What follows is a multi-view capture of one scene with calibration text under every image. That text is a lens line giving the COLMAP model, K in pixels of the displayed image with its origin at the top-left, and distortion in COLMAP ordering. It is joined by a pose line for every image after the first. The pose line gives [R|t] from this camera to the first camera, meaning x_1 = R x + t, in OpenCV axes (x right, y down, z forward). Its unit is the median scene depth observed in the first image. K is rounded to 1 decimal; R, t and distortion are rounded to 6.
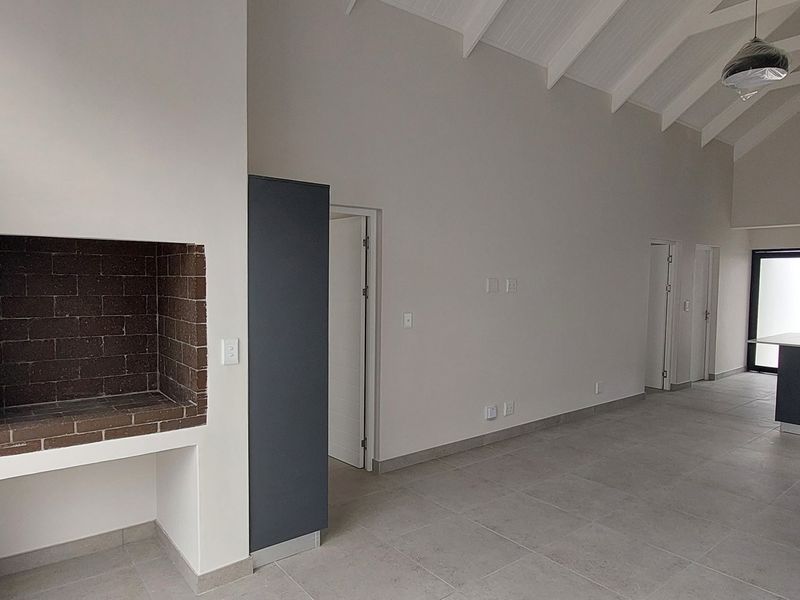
lens RADIAL K [[530.4, 0, 394.2], [0, 530.4, 306.7], [0, 0, 1]] dist [-0.007744, -0.003908]
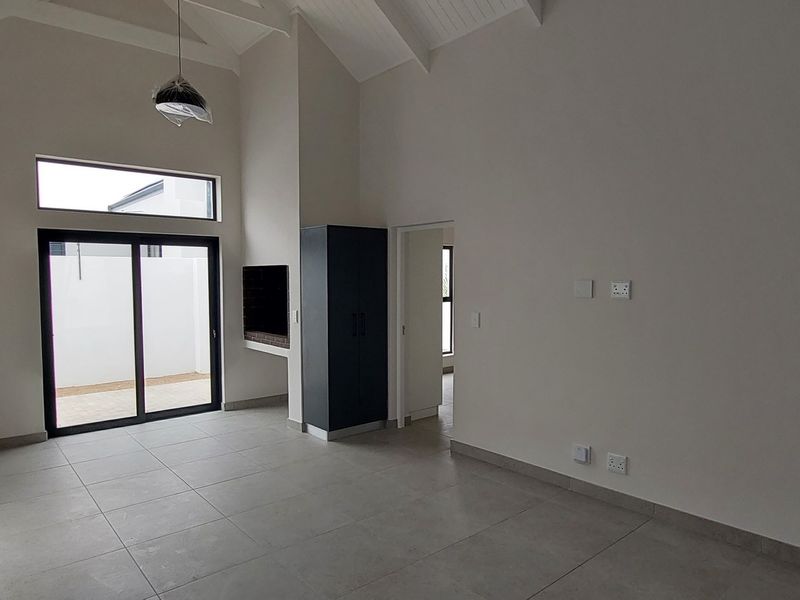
lens RADIAL K [[530.4, 0, 394.2], [0, 530.4, 306.7], [0, 0, 1]] dist [-0.007744, -0.003908]
pose [[0.031946, 0.053180, -0.998074, 1.067325], [-0.041230, 0.997804, 0.051846, -0.048453], [0.998639, 0.039495, 0.034069, 0.796164]]
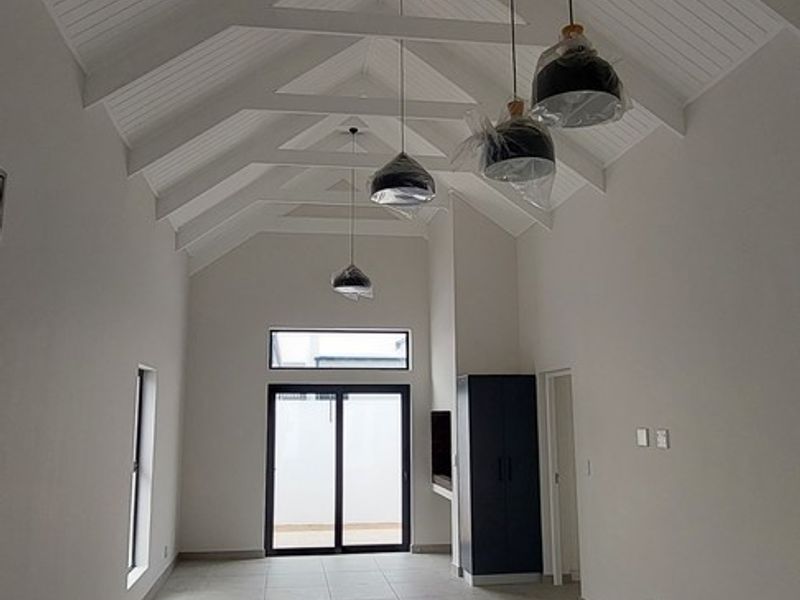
lens RADIAL K [[706.7, 0, 394.4], [0, 706.7, 296.4], [0, 0, 1]] dist [-0.010056, -0.000945]
pose [[-0.493589, -0.146778, -0.857220, 1.439571], [-0.036610, 0.988289, -0.148140, -0.086301], [0.868925, -0.041738, -0.493181, 1.334441]]
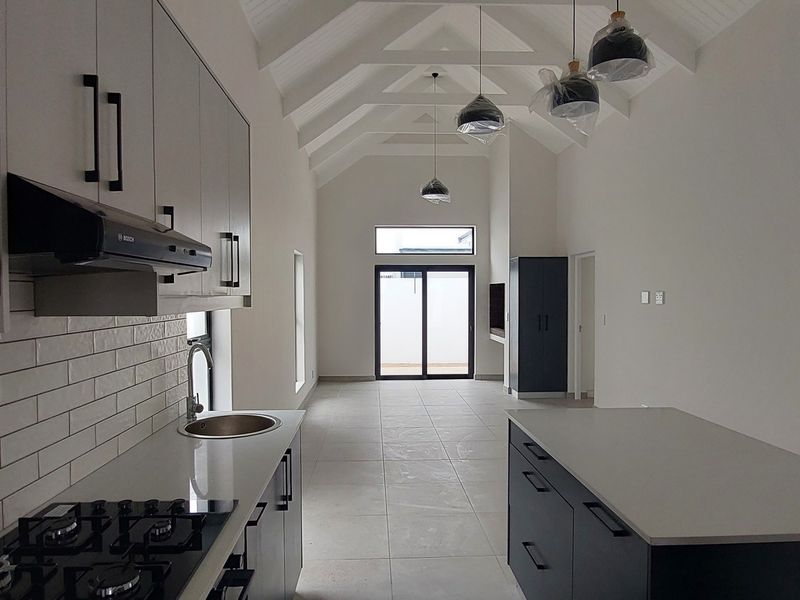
lens RADIAL K [[530.4, 0, 394.2], [0, 530.4, 306.7], [0, 0, 1]] dist [-0.007744, -0.003908]
pose [[-0.585422, 0.016221, -0.810567, 1.562874], [-0.035647, 0.998318, 0.045724, -0.058535], [0.809945, 0.055662, -0.583859, 1.356547]]
